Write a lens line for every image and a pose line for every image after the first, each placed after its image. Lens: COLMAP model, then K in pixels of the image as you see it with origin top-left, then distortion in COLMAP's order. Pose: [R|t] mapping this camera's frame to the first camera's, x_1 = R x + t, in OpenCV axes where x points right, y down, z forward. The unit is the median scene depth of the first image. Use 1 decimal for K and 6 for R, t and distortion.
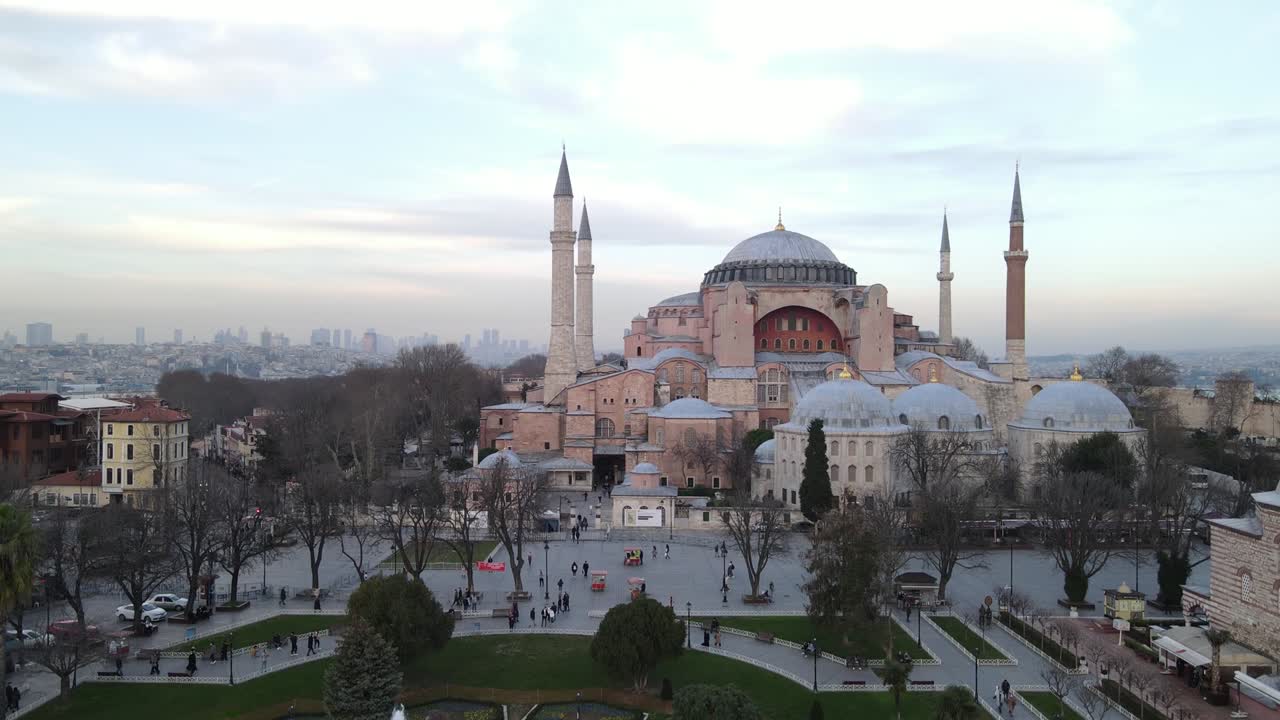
lens RADIAL K [[907.3, 0, 640.0], [0, 907.3, 360.0], [0, 0, 1]] dist [0.005136, 0.001113]
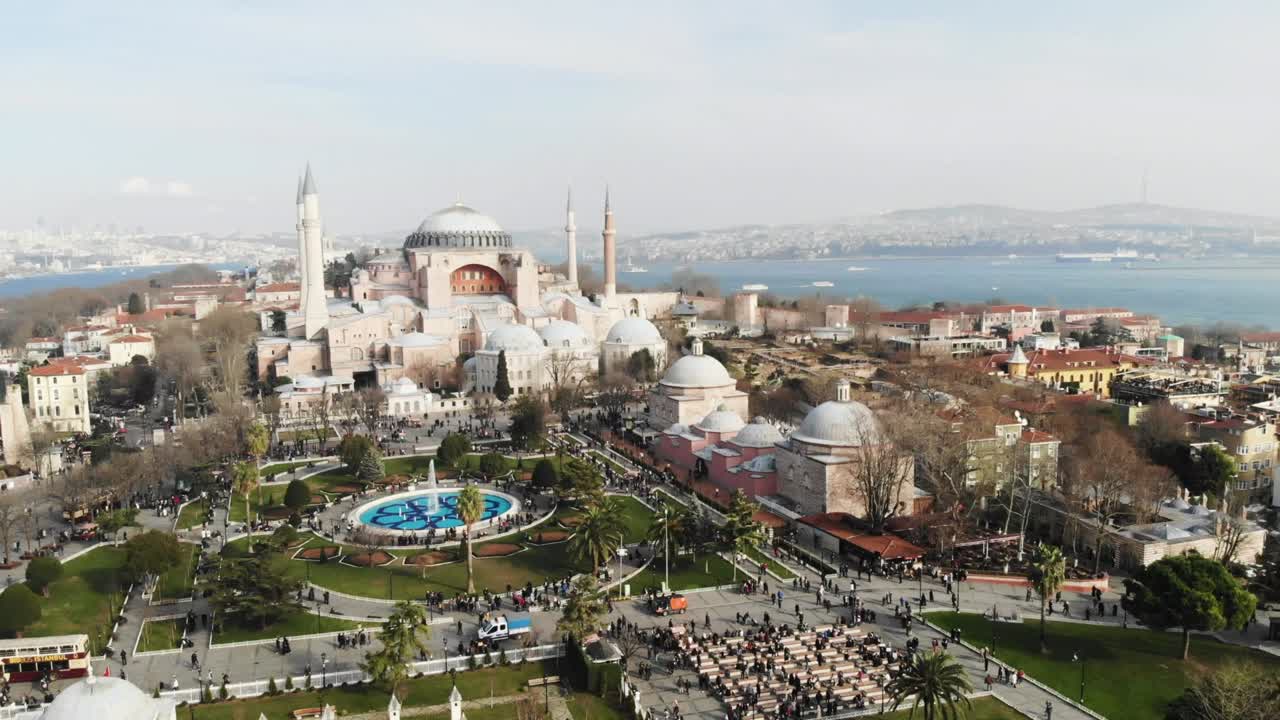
lens RADIAL K [[907.3, 0, 640.0], [0, 907.3, 360.0], [0, 0, 1]] dist [0.005136, 0.001113]
pose [[0.925165, -0.066615, 0.373675, -0.220426], [0.018024, 0.991079, 0.132054, -0.139443], [-0.379138, -0.115436, 0.918112, -0.759153]]
